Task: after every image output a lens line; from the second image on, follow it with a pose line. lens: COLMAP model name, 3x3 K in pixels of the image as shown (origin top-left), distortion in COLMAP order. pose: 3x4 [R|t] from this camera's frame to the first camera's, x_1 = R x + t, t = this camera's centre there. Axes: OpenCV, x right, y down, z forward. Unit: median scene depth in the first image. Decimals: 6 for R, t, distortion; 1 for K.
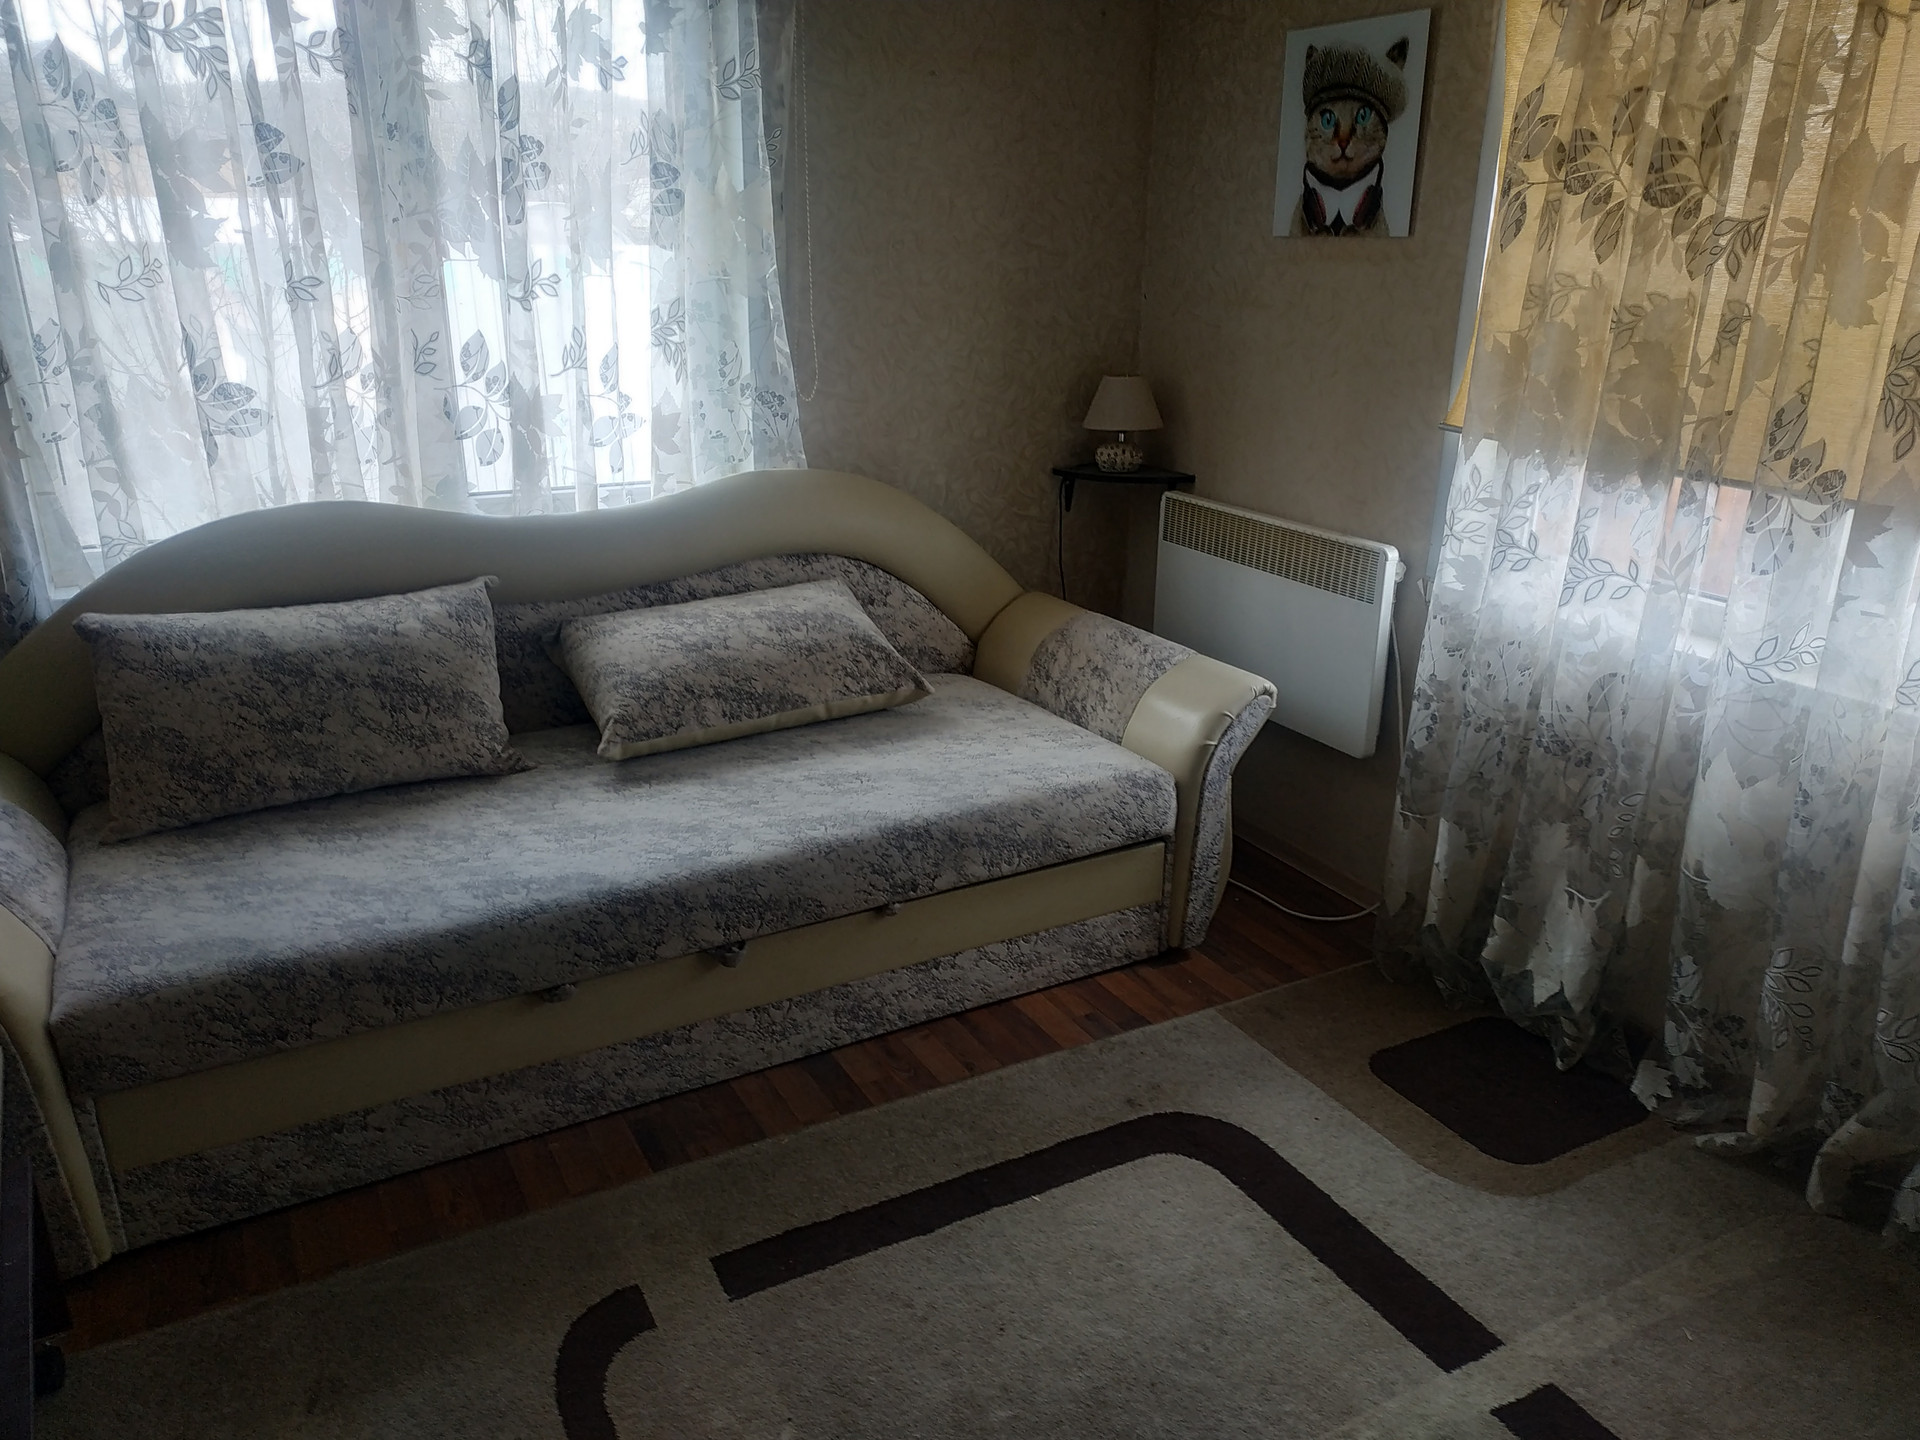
lens RADIAL K [[1403.3, 0, 1000.4], [0, 1403.3, 725.2], [0, 0, 1]] dist [0.103592, -0.230419]
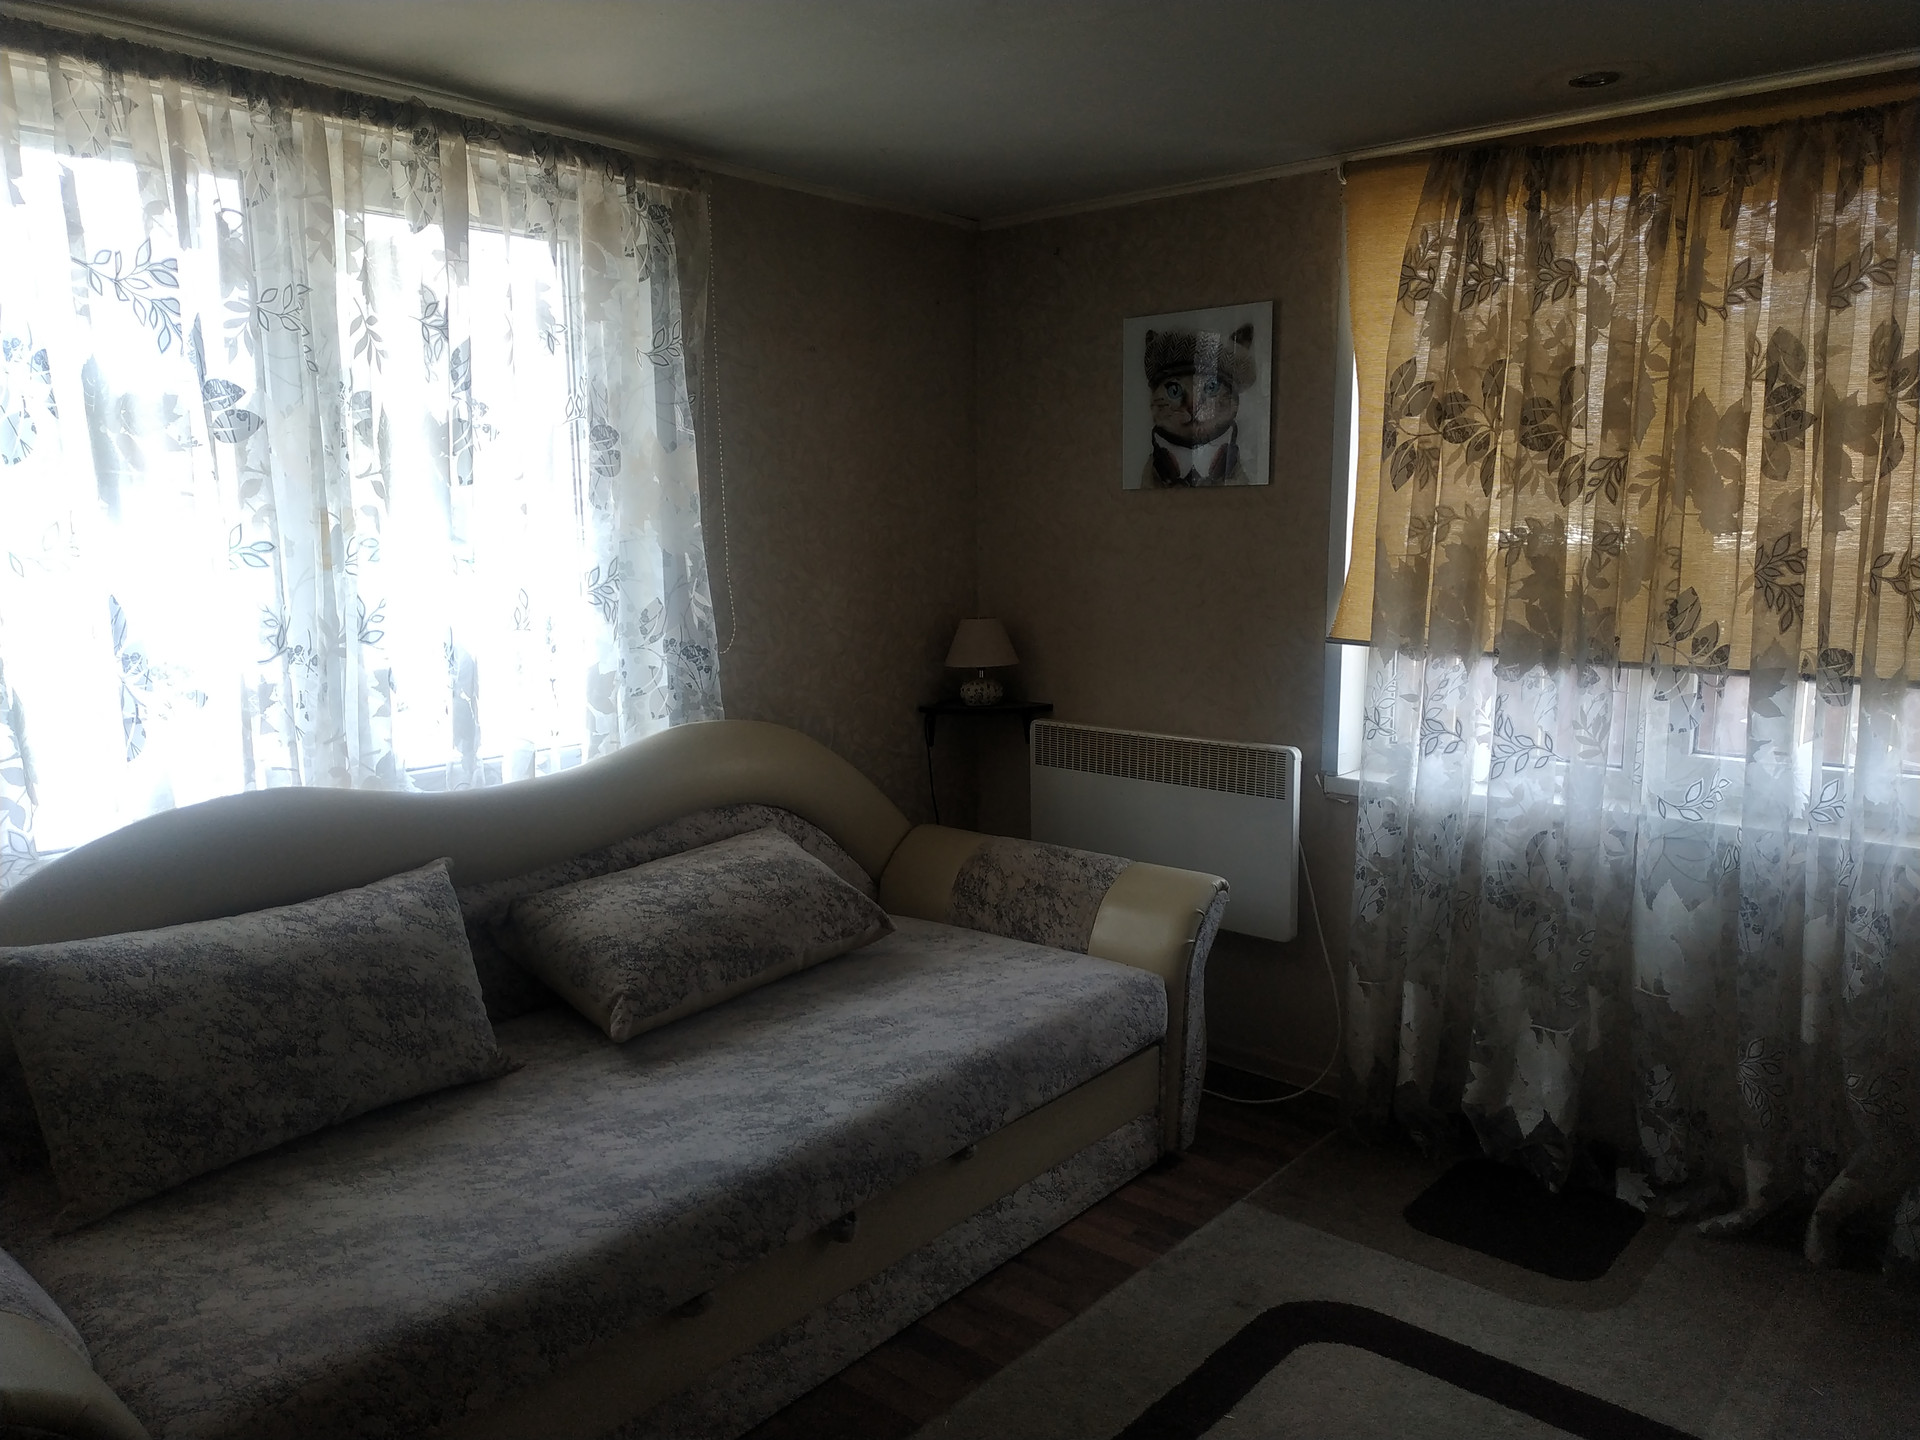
lens RADIAL K [[1380.2, 0, 960.0], [0, 1380.2, 720.0], [0, 0, 1]] dist [0.055215, -0.112155]
pose [[0.939385, -0.072270, 0.335161, -0.363745], [0.133198, 0.977674, -0.162514, -0.003933], [-0.315934, 0.197306, 0.928039, 0.064016]]
